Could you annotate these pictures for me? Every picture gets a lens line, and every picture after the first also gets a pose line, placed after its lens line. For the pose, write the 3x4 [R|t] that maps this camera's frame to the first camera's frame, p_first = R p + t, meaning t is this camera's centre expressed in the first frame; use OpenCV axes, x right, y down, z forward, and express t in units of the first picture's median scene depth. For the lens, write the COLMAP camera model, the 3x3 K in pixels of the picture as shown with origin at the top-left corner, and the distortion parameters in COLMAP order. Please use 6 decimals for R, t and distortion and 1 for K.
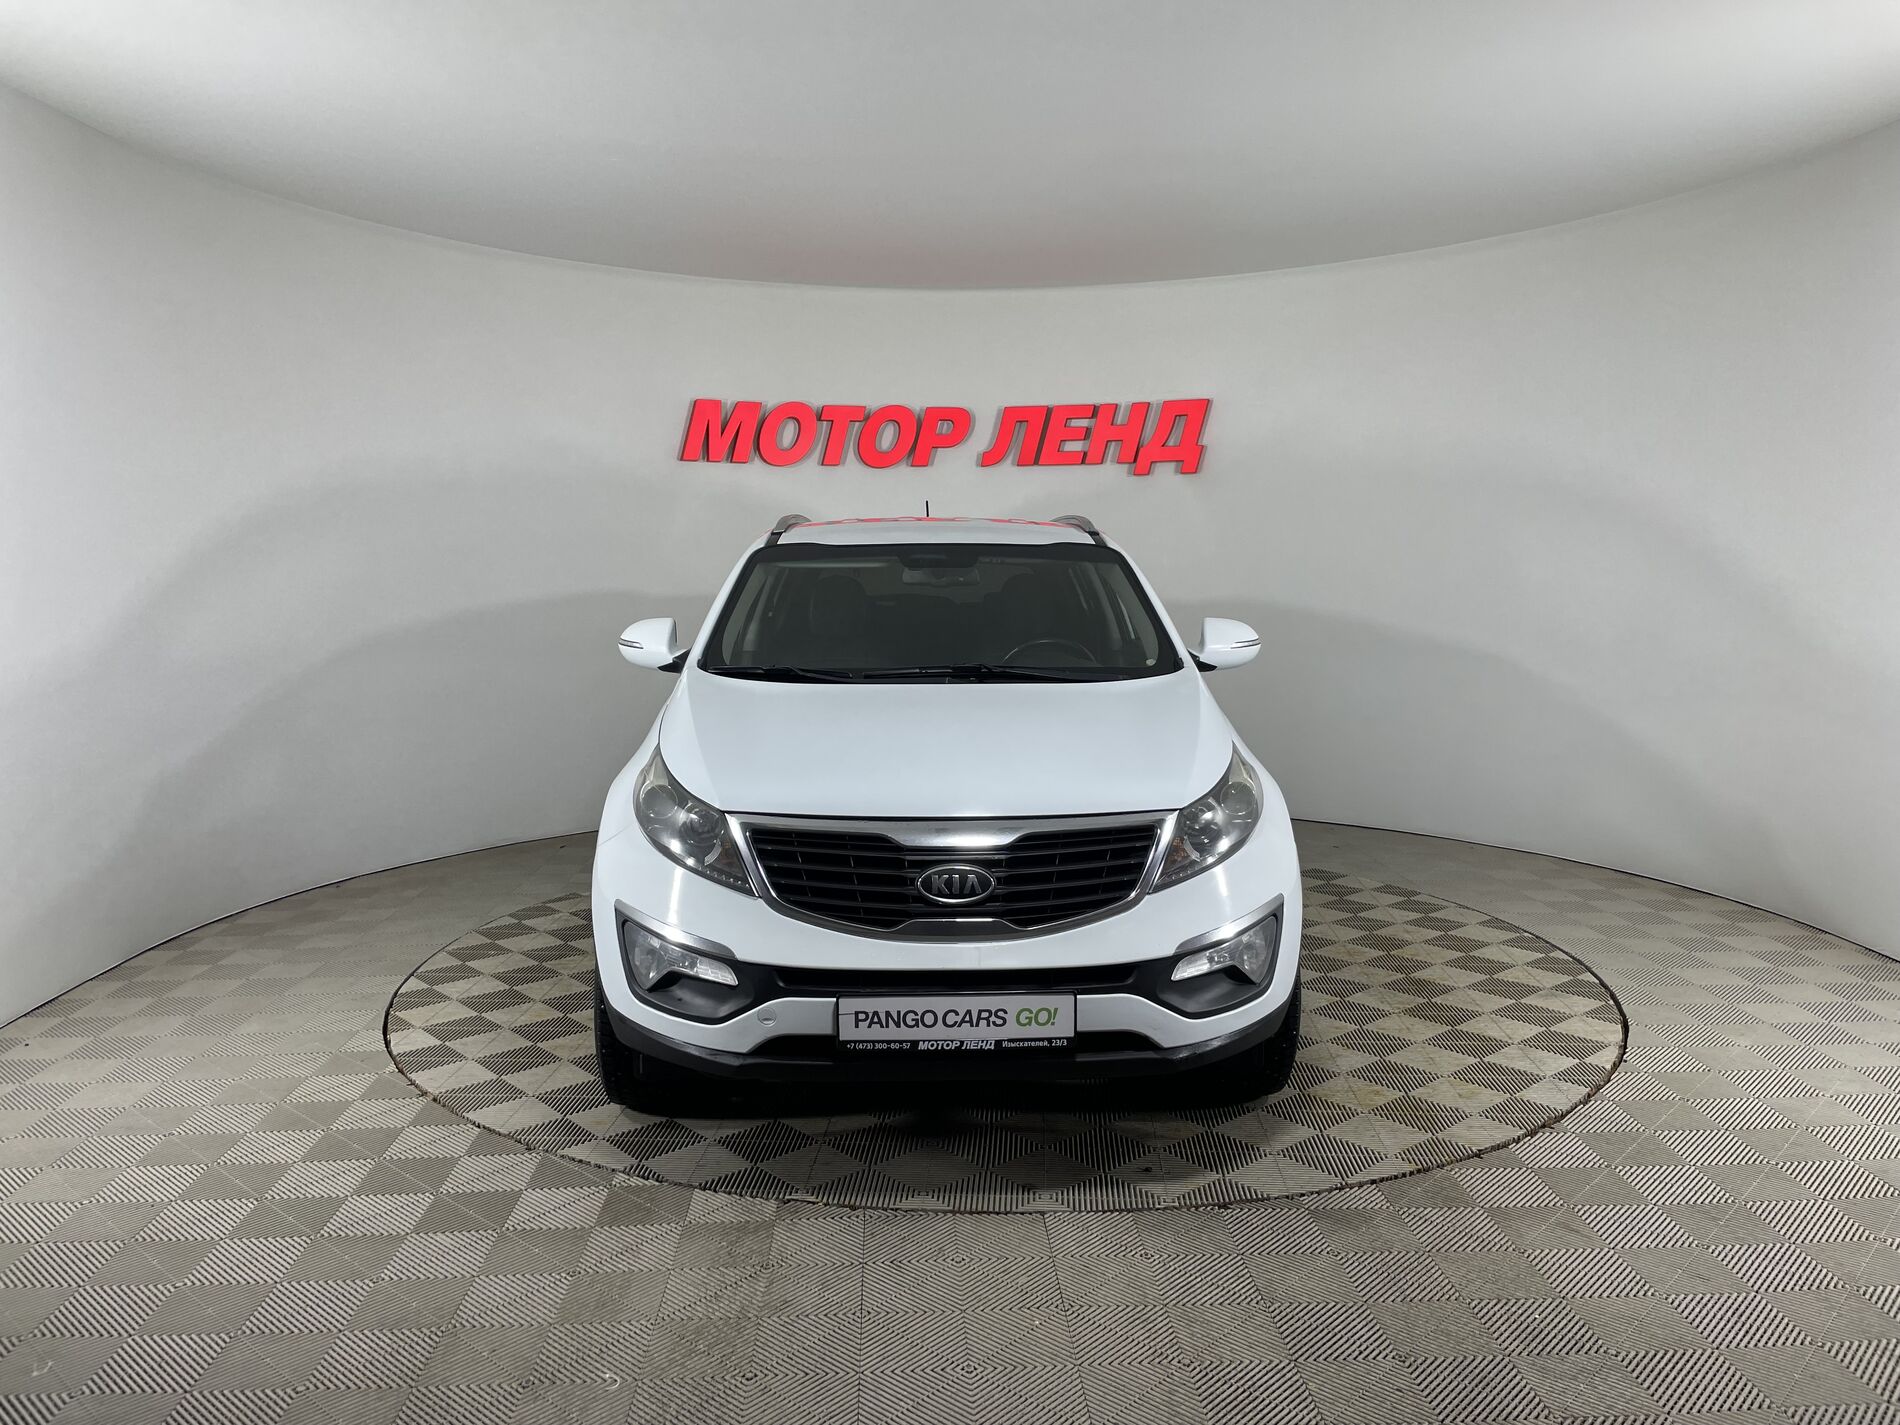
lens RADIAL K [[1426.5, 0, 938.7], [0, 1426.5, 725.3], [0, 0, 1]] dist [0.046670, -0.051343]
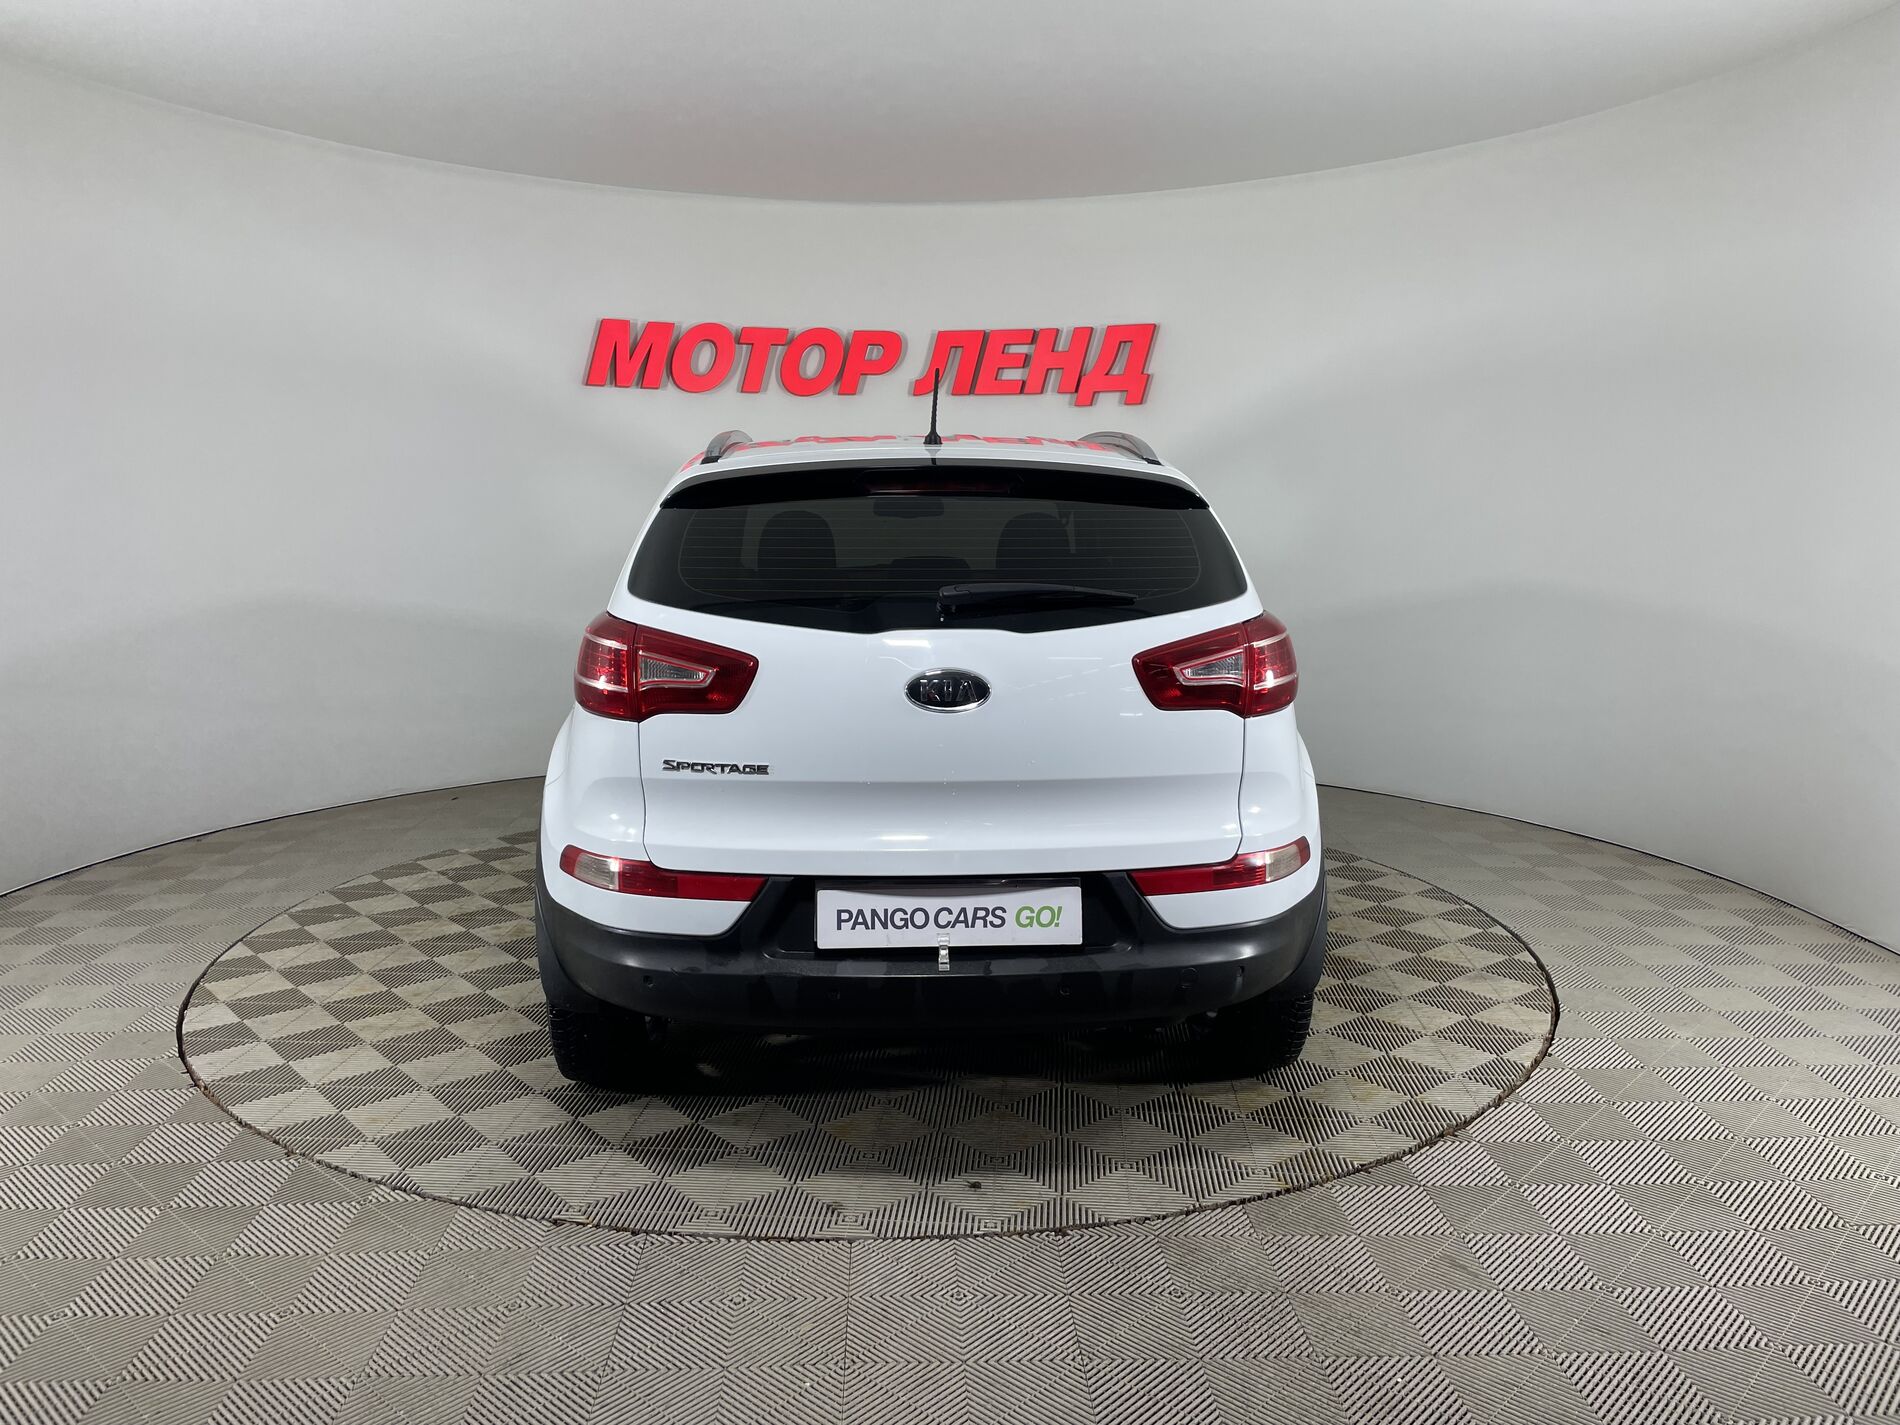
lens RADIAL K [[1426.5, 0, 944.5], [0, 1426.5, 711.4], [0, 0, 1]] dist [0.046670, -0.051343]
pose [[0.999964, 0.008423, 0.000317, 0.074104], [-0.008428, 0.999582, 0.027641, -0.000694], [-0.000084, -0.027642, 0.999618, 0.085987]]
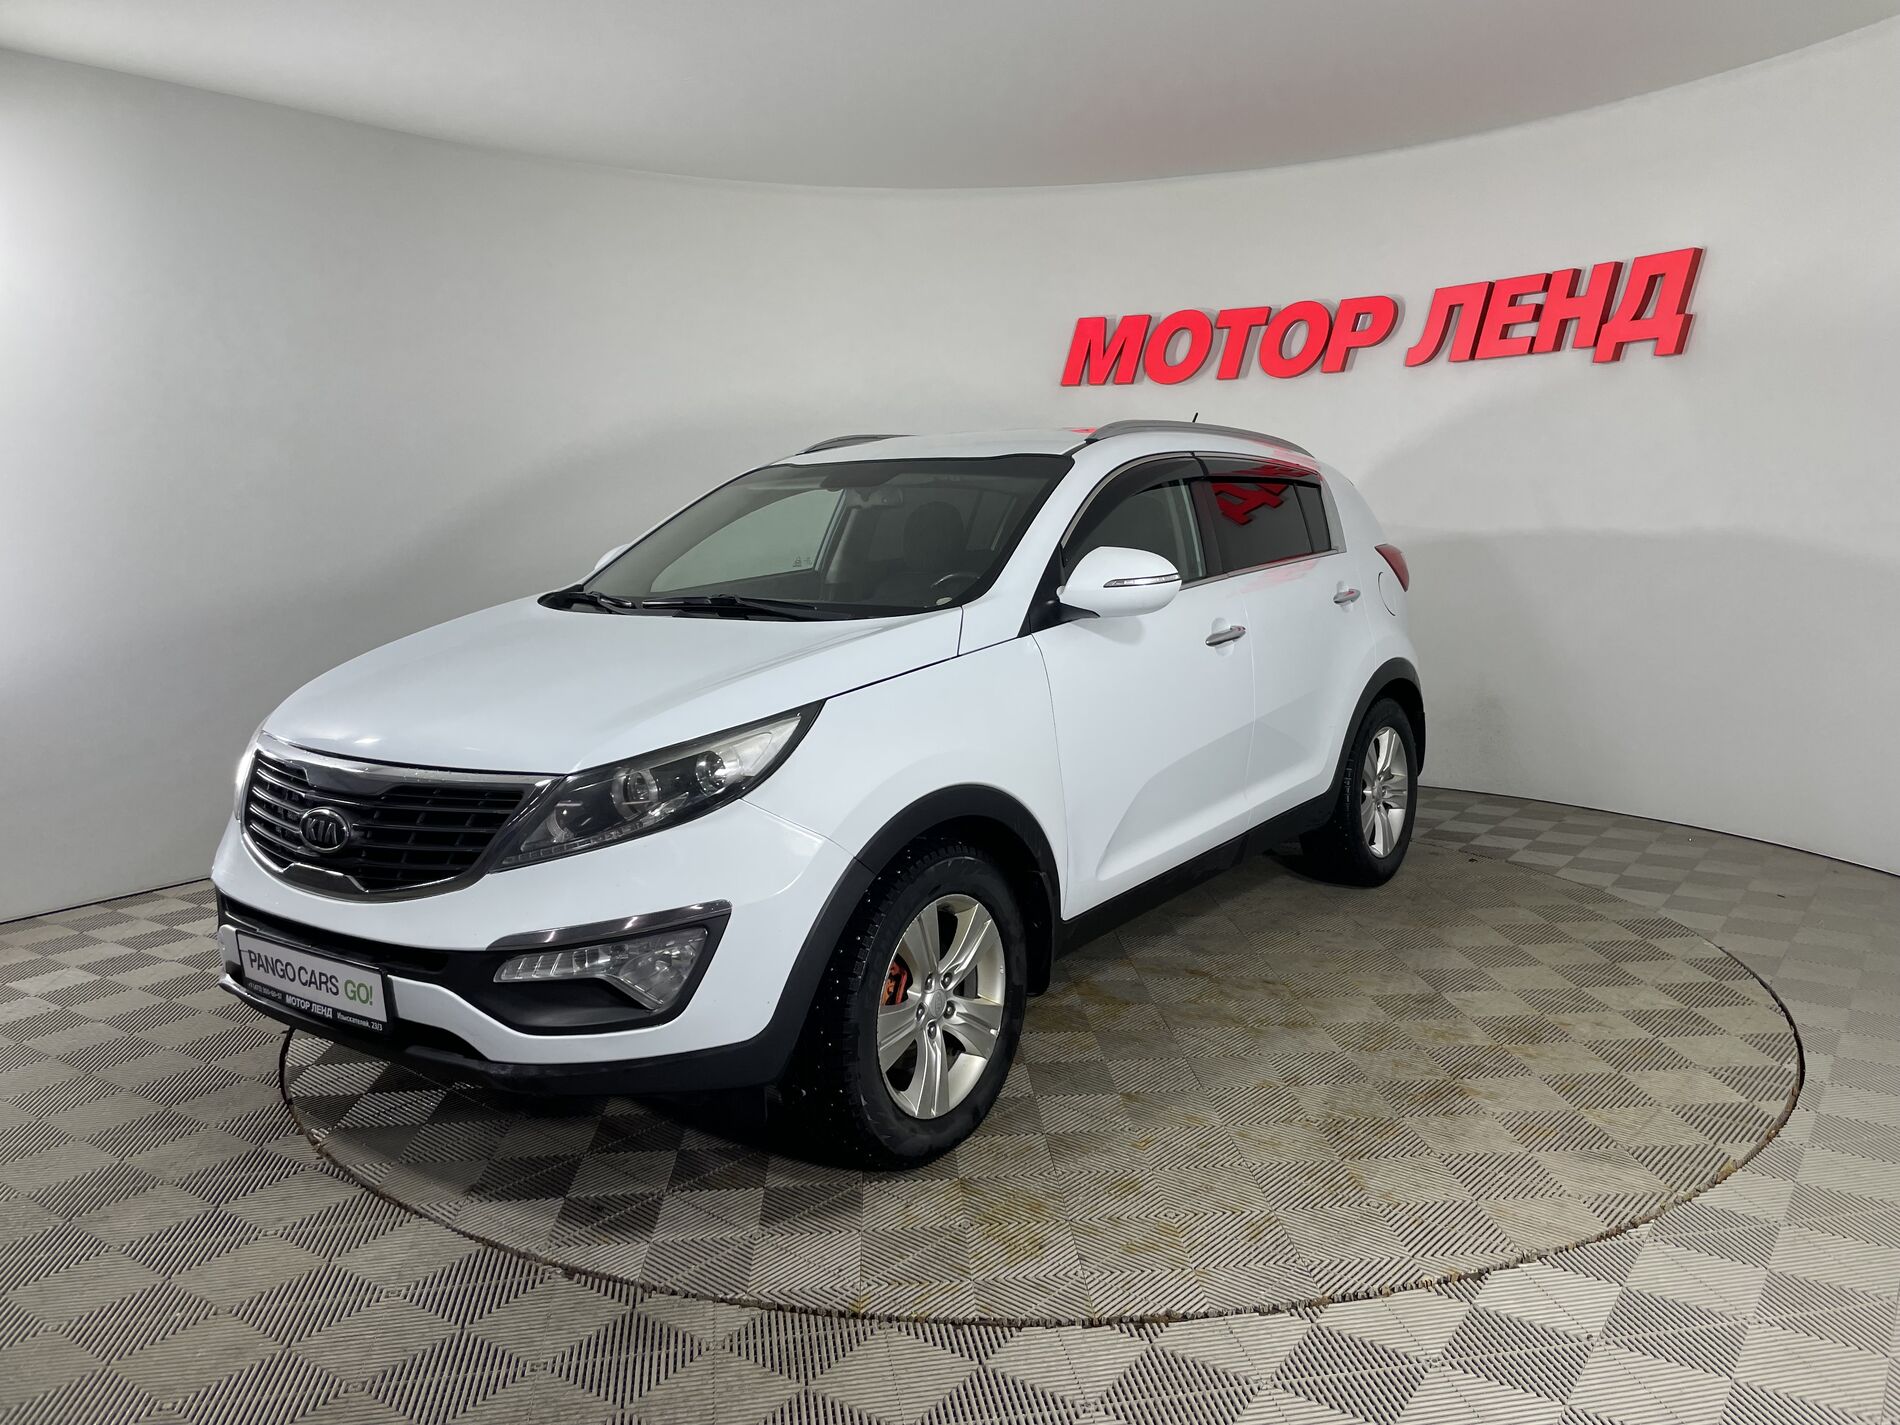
lens RADIAL K [[1426.5, 0, 939.2], [0, 1426.5, 708.6], [0, 0, 1]] dist [0.046670, -0.051343]
pose [[0.792612, 0.072041, -0.605456, 0.469340], [-0.054935, 0.997394, 0.046759, -0.016264], [0.607247, -0.003801, 0.794504, 0.276333]]
